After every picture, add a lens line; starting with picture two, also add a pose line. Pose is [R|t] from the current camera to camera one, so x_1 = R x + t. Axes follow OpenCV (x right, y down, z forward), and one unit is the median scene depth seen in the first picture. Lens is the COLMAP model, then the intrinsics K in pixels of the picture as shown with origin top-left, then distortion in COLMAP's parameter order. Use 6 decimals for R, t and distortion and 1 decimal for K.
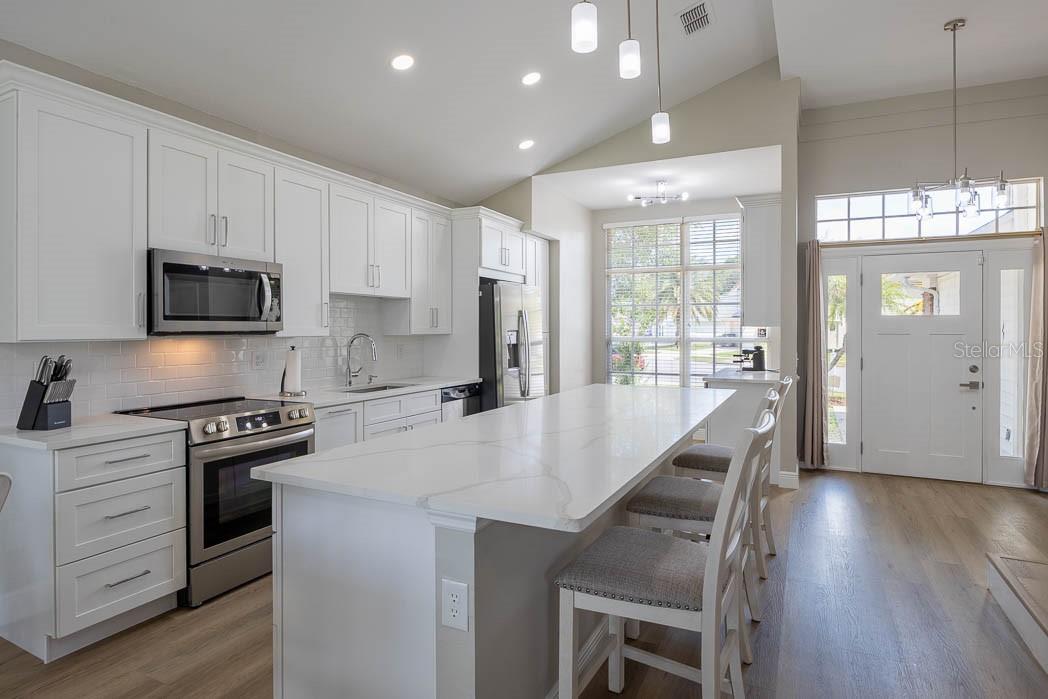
lens RADIAL K [[566.5, 0, 546.6], [0, 566.5, 331.2], [0, 0, 1]] dist [-0.006425, -0.000836]
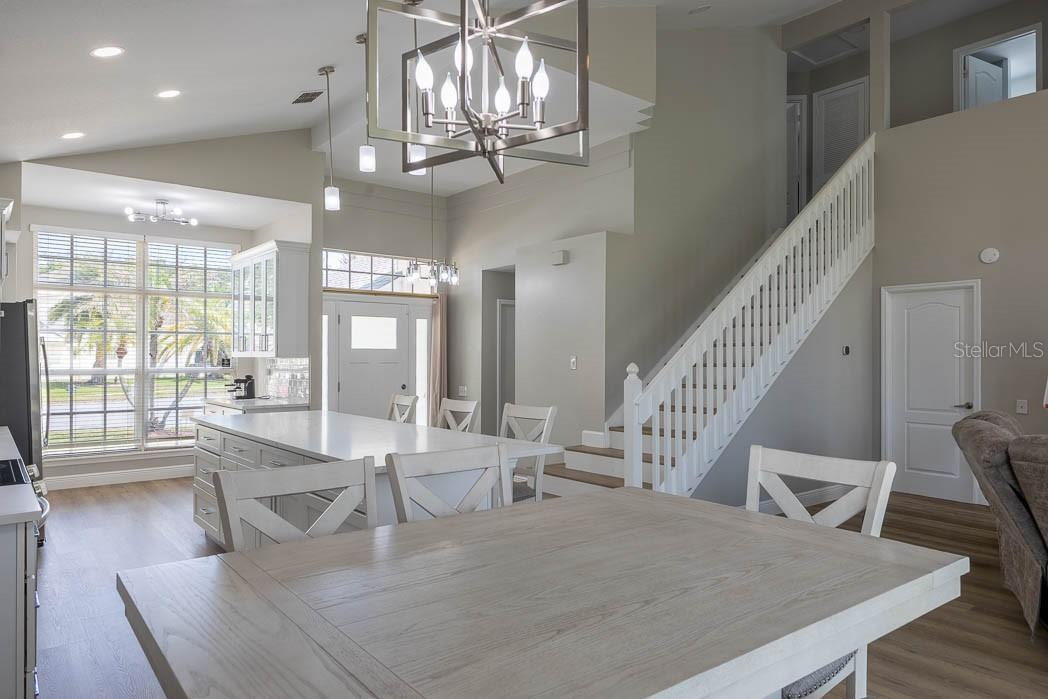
lens RADIAL K [[656.0, 0, 523.6], [0, 656.0, 354.3], [0, 0, 1]] dist [0.000008, -0.003173]
pose [[0.439309, 0.005100, 0.898322, -0.606034], [0.002019, 0.999976, -0.006664, -0.004252], [-0.898334, 0.004741, 0.439288, -0.002209]]
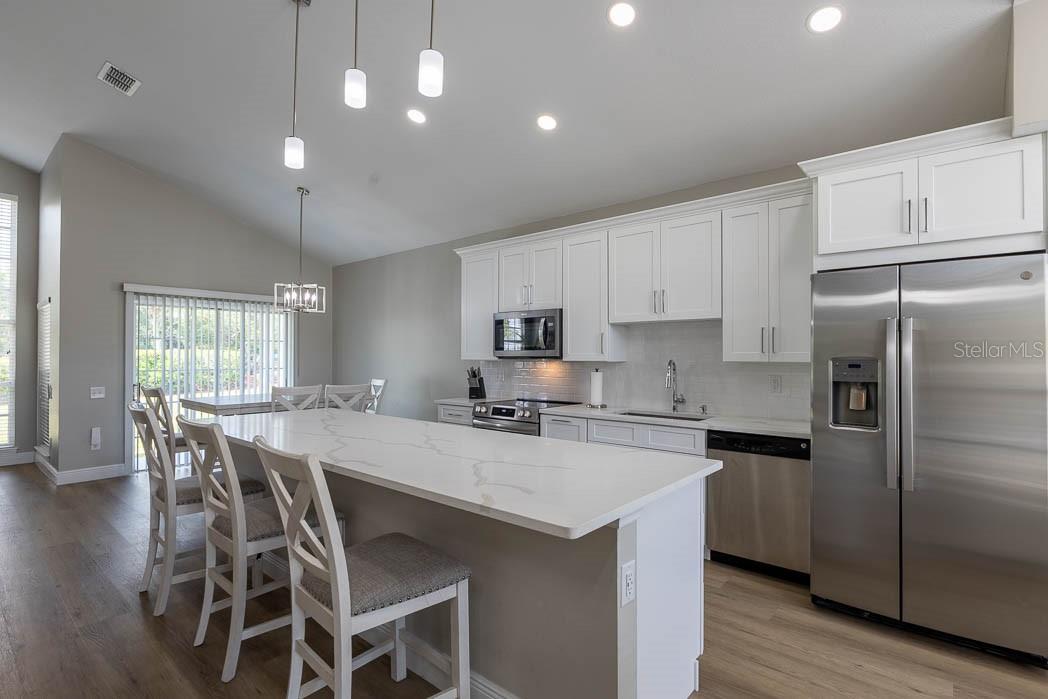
lens RADIAL K [[515.0, 0, 523.7], [0, 515.0, 350.1], [0, 0, 1]] dist [0.001630, 0.000291]
pose [[-0.276288, -0.010600, -0.961016, 0.524545], [-0.005653, 0.999940, -0.009404, -0.002295], [0.961058, 0.002834, -0.276331, 0.859360]]
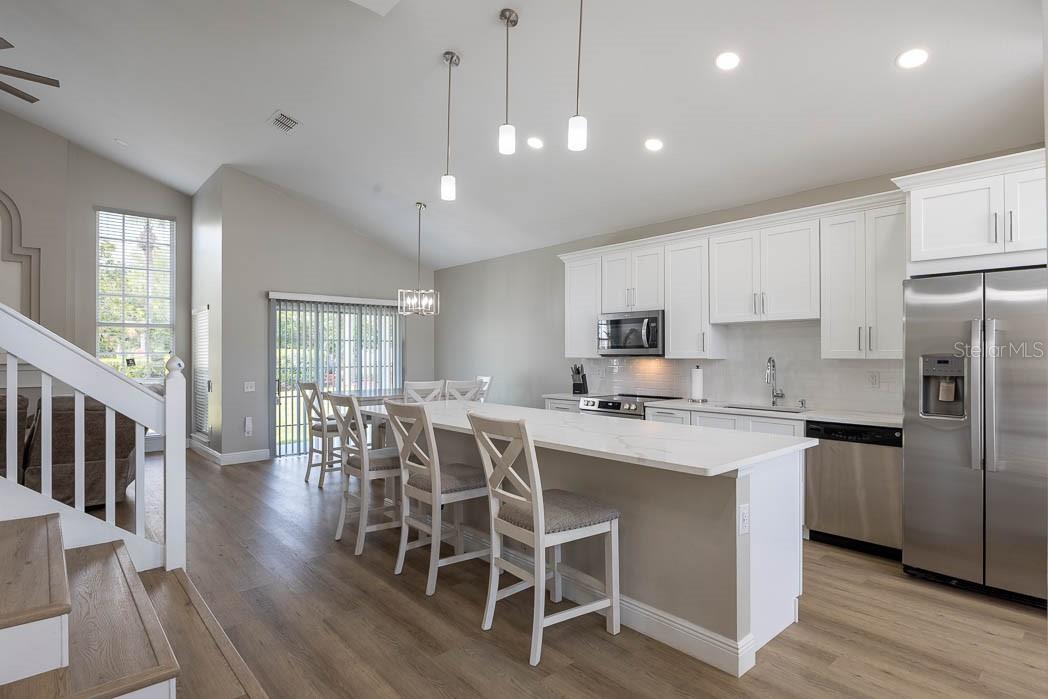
lens RADIAL K [[555.3, 0, 527.0], [0, 555.3, 350.0], [0, 0, 1]] dist [-0.000820, -0.002920]
pose [[-0.394599, -0.006432, -0.918831, 0.697527], [-0.002908, 0.999979, -0.005752, -0.001636], [0.918849, 0.000402, -0.394609, 0.850720]]
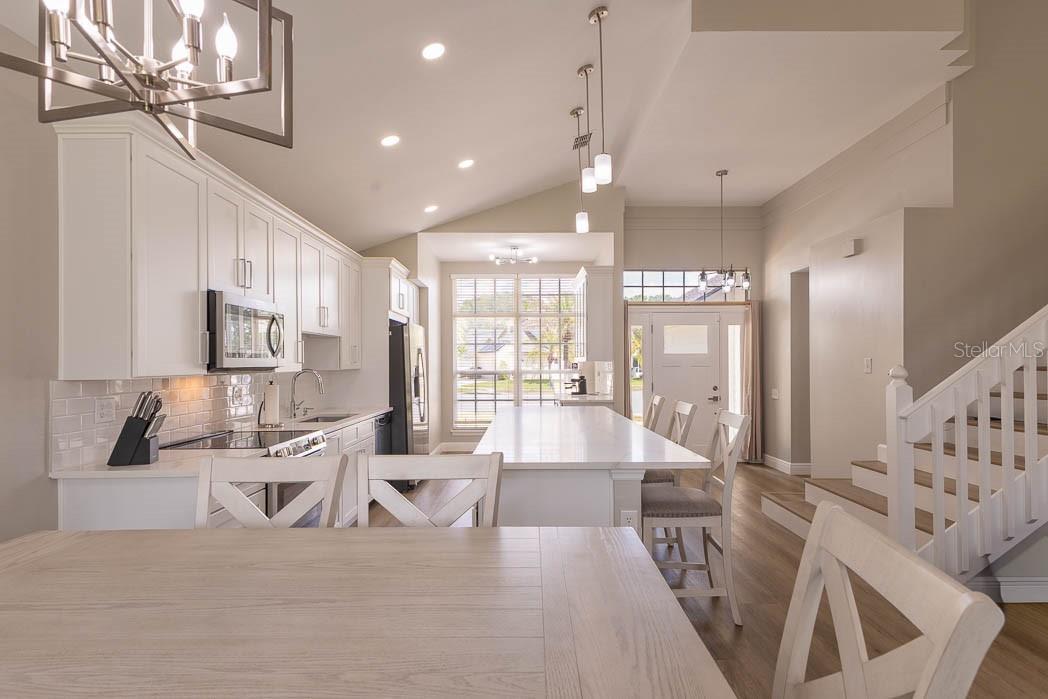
lens RADIAL K [[528.1, 0, 538.5], [0, 528.1, 363.5], [0, 0, 1]] dist [0.011746, -0.001532]
pose [[0.896784, -0.004334, 0.442448, -0.327989], [0.006073, 0.999978, -0.002514, -0.000690], [-0.442428, 0.004941, 0.896791, -0.093267]]
